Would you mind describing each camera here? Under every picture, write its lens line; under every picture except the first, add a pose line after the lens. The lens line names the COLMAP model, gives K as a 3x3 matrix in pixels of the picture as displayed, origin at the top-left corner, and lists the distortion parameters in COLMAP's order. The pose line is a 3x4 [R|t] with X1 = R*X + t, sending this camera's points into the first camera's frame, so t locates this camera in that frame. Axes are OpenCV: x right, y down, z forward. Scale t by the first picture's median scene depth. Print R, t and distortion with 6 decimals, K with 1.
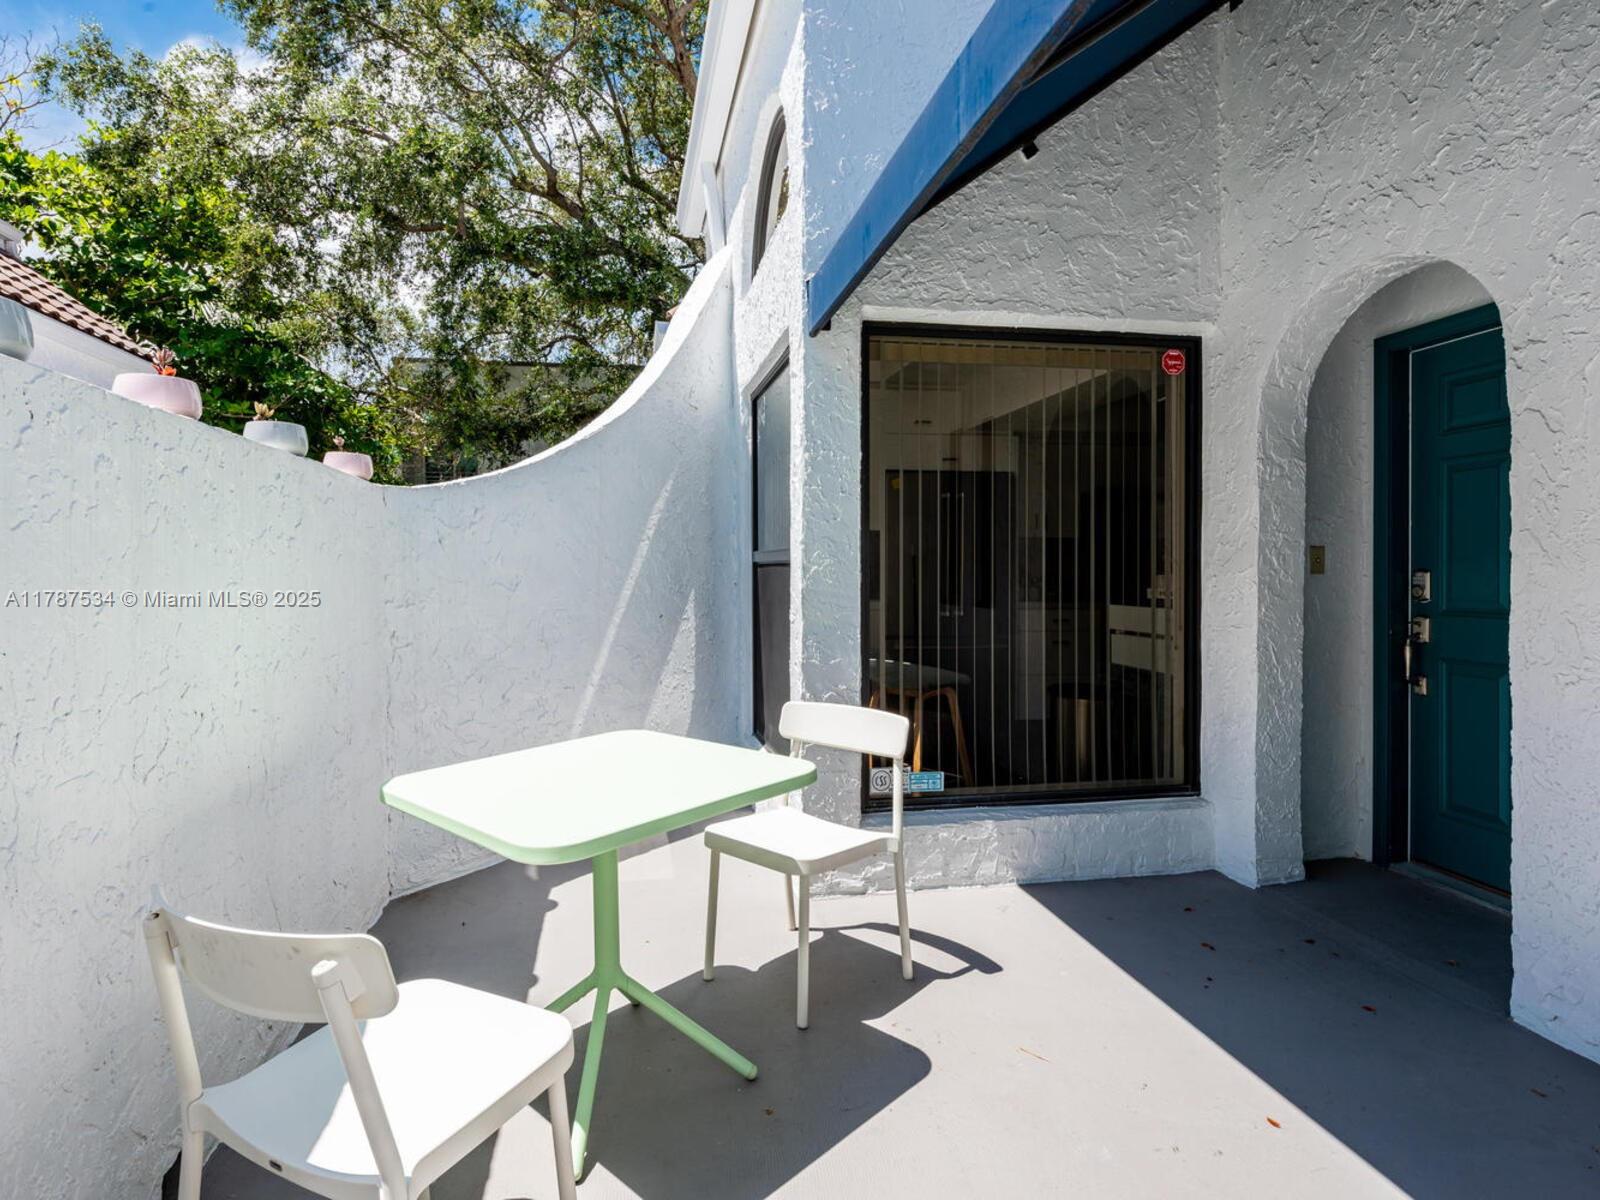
lens RADIAL K [[794.9, 0, 800.4], [0, 794.9, 589.8], [0, 0, 1]] dist [-0.001311, -0.000601]
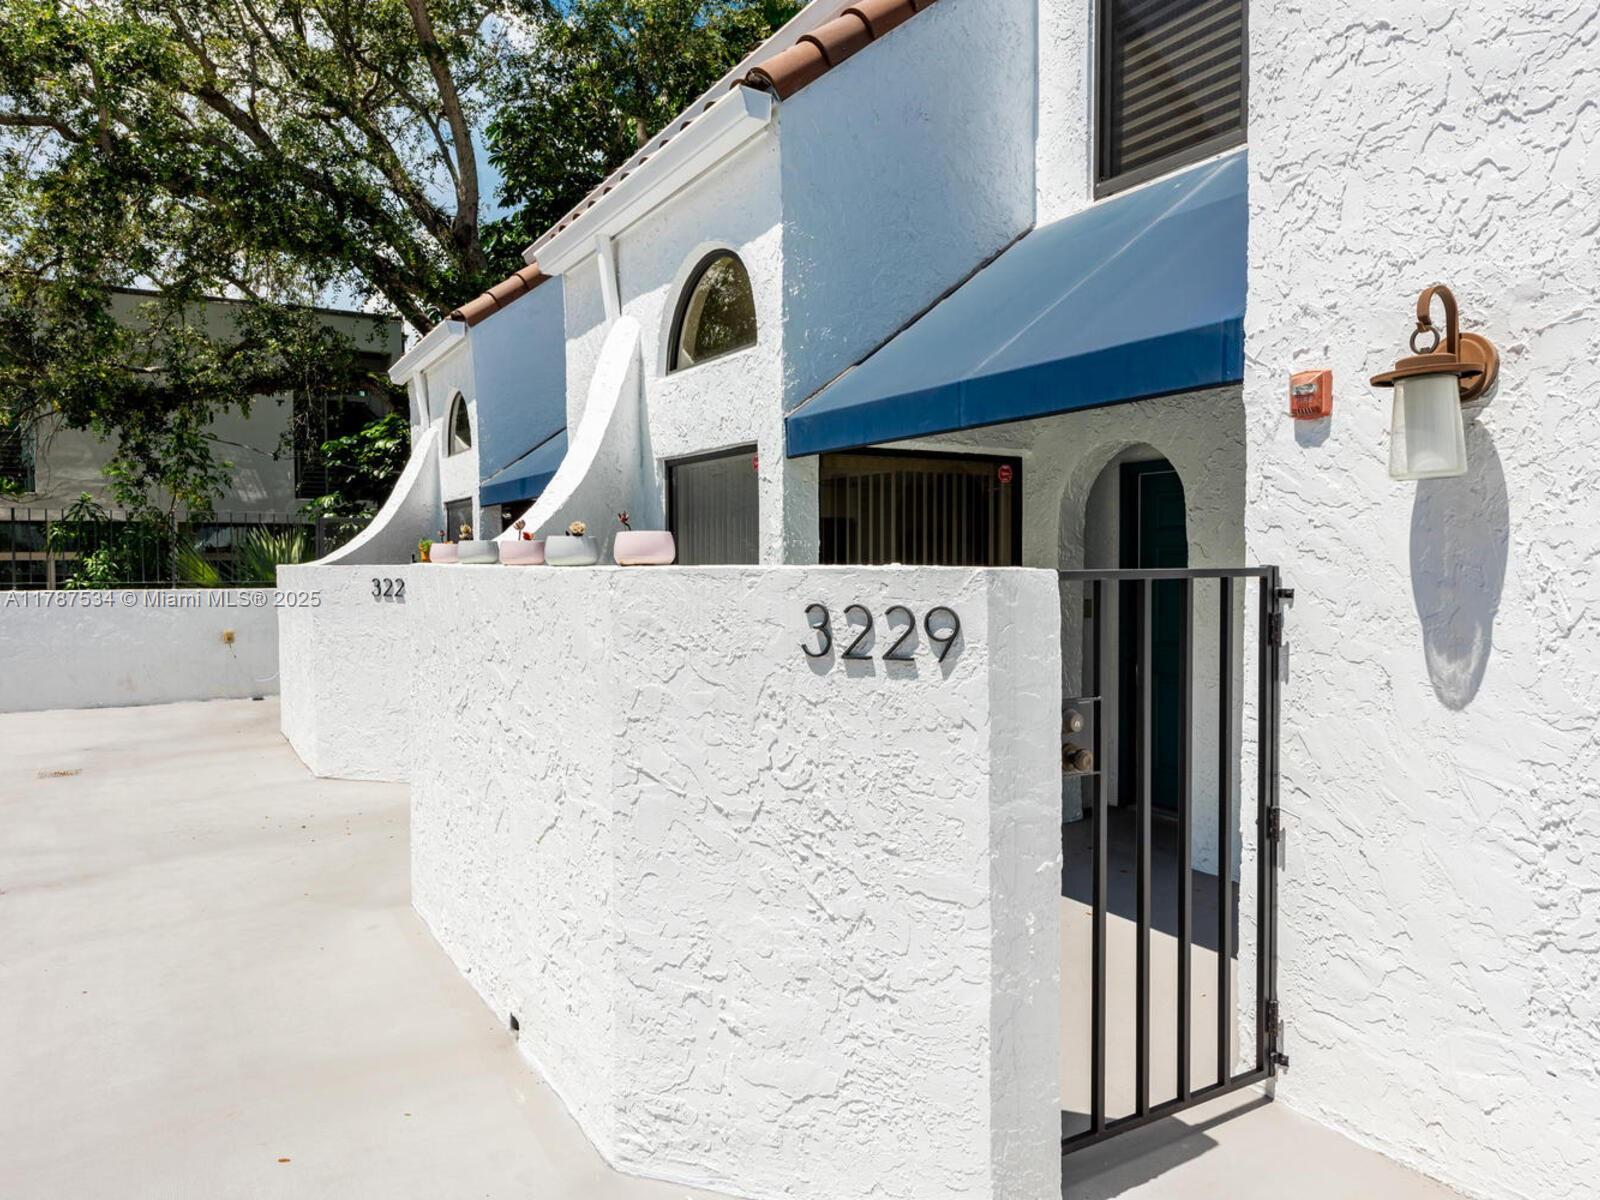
lens RADIAL K [[1082.2, 0, 800.9], [0, 1082.2, 600.5], [0, 0, 1]] dist [0.003632, 0.000395]
pose [[0.931136, -0.014859, 0.364369, -0.649691], [0.006478, 0.999686, 0.024215, -0.113862], [-0.364615, -0.020187, 0.930940, -0.765819]]
